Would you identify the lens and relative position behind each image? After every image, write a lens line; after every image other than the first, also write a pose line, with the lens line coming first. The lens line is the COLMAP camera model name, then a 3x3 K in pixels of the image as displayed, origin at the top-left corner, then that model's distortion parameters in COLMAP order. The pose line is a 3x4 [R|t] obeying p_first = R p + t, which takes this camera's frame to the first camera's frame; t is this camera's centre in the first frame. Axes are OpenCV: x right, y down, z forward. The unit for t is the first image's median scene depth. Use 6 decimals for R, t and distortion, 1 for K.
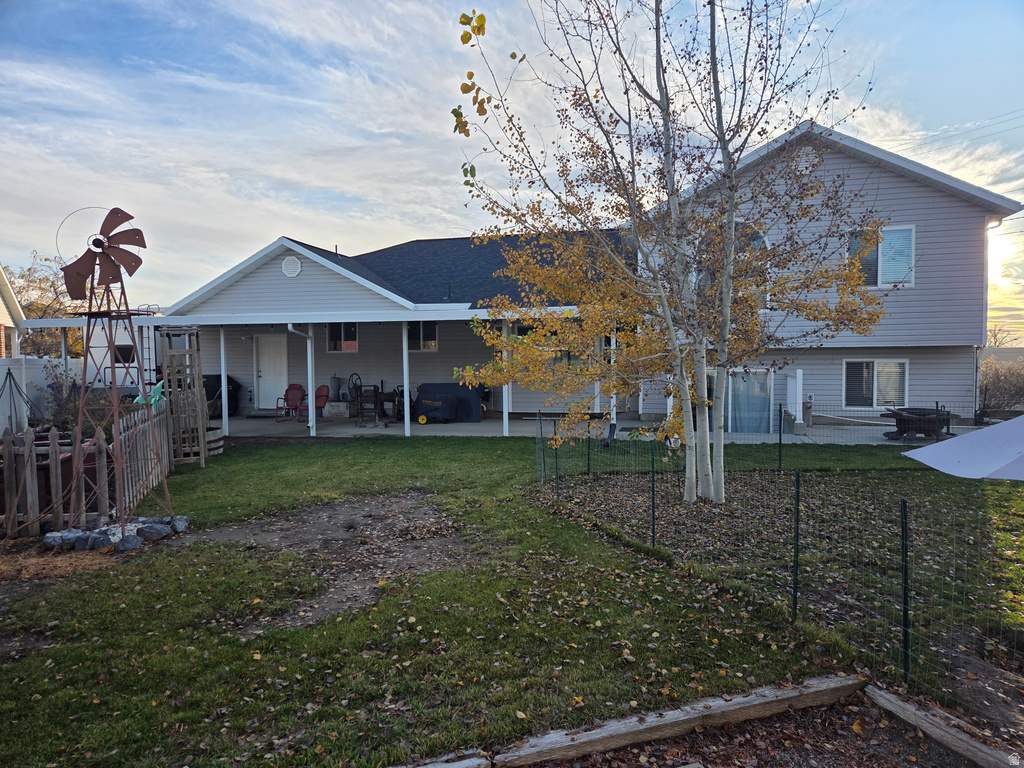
lens RADIAL K [[675.0, 0, 513.0], [0, 675.0, 389.7], [0, 0, 1]] dist [0.070145, -0.064293]
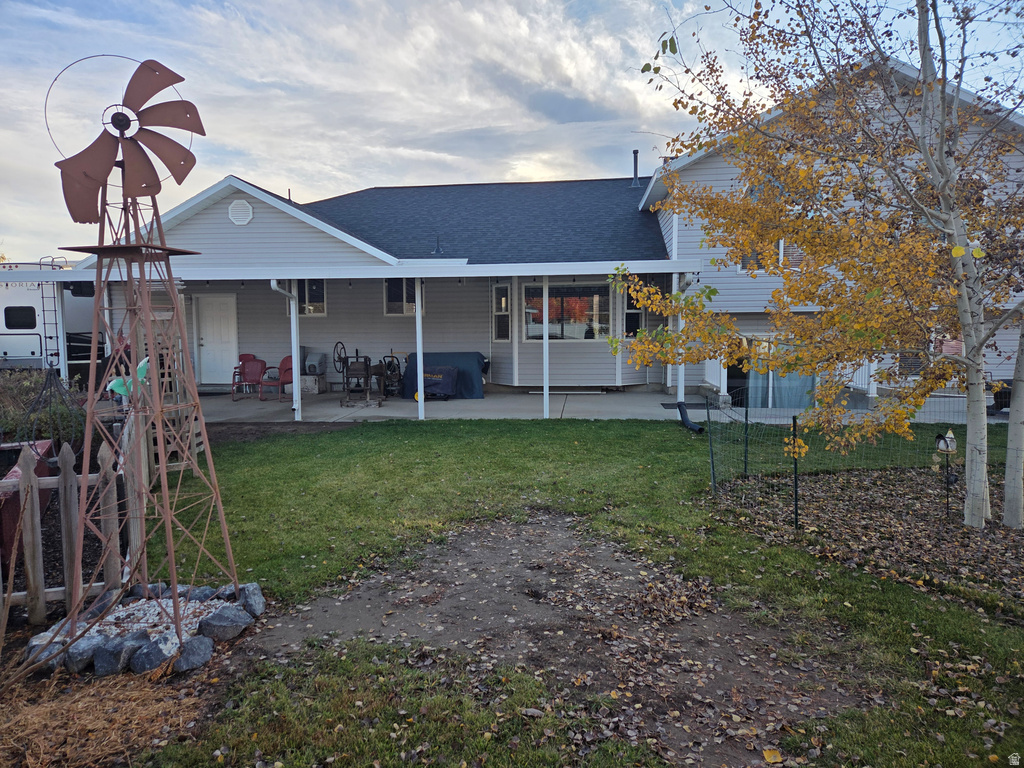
lens RADIAL K [[684.6, 0, 506.3], [0, 684.6, 372.7], [0, 0, 1]] dist [0.078491, -0.066997]
pose [[0.992577, -0.008469, 0.121319, -0.239585], [0.005194, 0.999614, 0.027283, -0.015199], [-0.121503, -0.026450, 0.992239, 0.259242]]
